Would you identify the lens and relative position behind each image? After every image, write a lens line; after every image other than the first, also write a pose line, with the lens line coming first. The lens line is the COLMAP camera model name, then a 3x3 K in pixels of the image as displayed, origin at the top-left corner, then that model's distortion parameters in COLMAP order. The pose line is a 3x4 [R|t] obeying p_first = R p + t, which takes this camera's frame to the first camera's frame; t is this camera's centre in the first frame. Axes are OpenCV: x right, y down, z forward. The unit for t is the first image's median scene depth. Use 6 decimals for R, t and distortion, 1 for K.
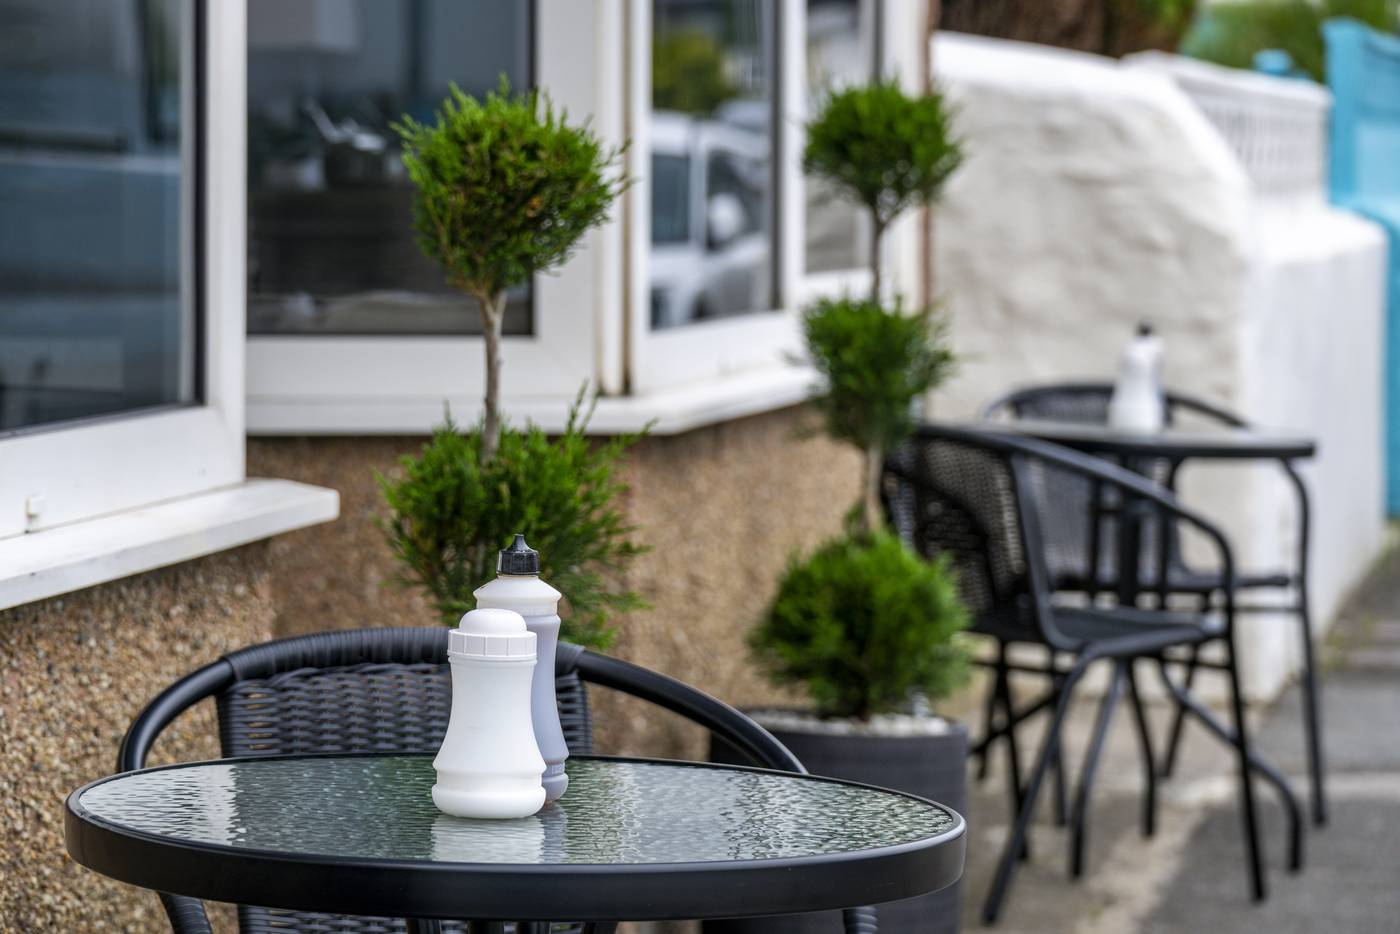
lens RADIAL K [[4859.3, 0, 700.0], [0, 4859.3, 467.0], [0, 0, 1]] dist [0.065446, -1.125275]
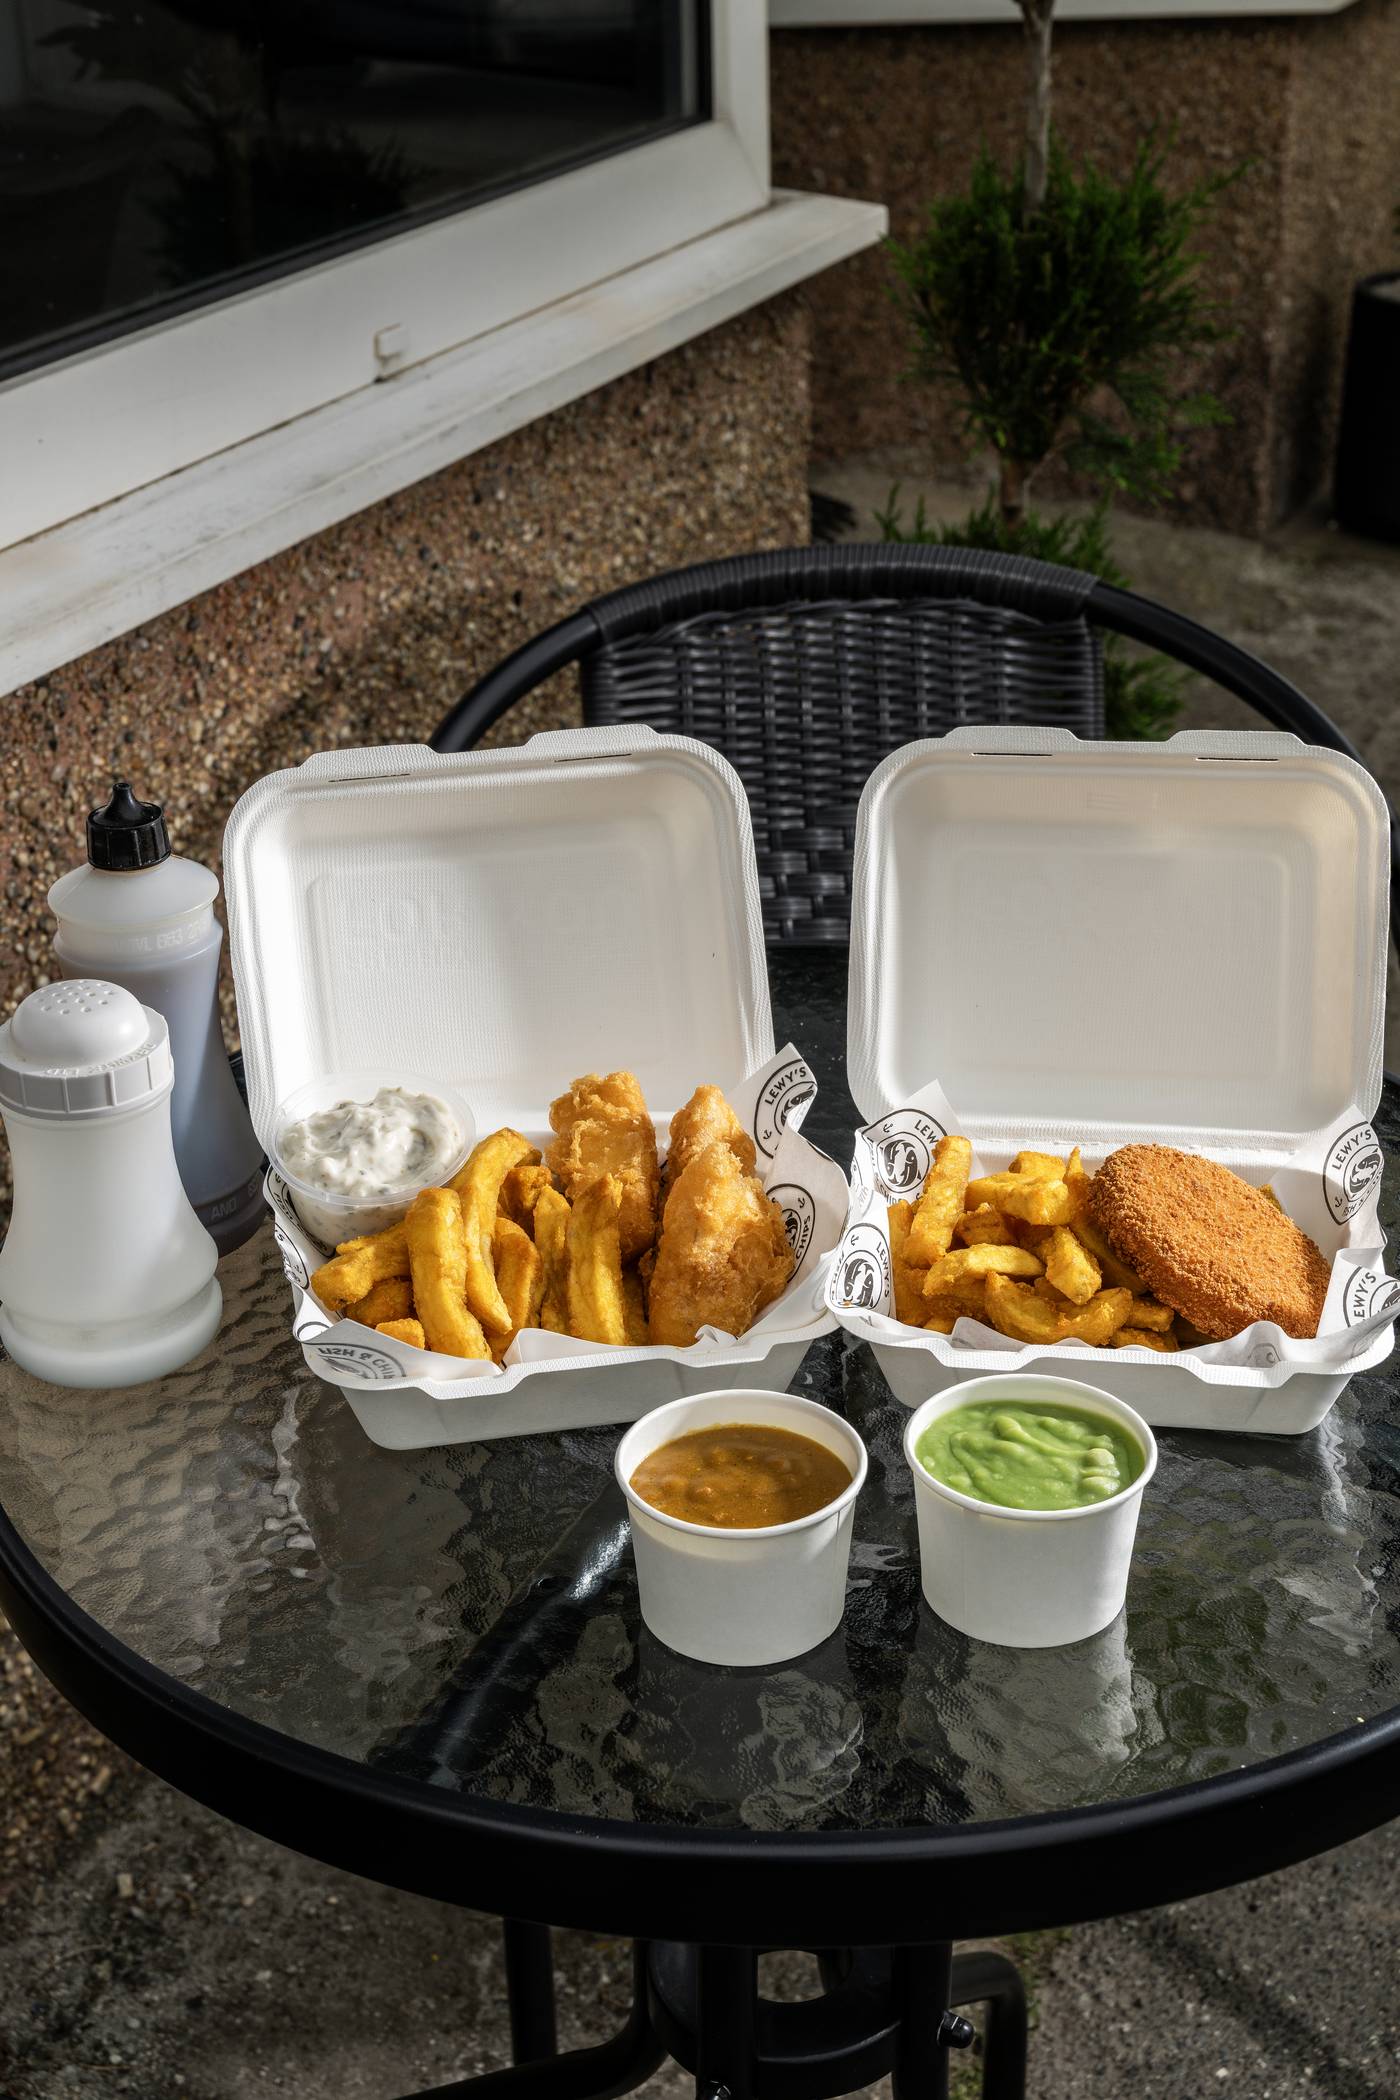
lens RADIAL K [[2901.5, 0, 700.0], [0, 2901.5, 1050.0], [0, 0, 1]] dist [0.015692, -0.010006]
pose [[0.974710, 0.066172, -0.213454, 0.013098], [0.019717, 0.925968, 0.377087, -0.054382], [0.222604, -0.371759, 0.901245, 0.511072]]
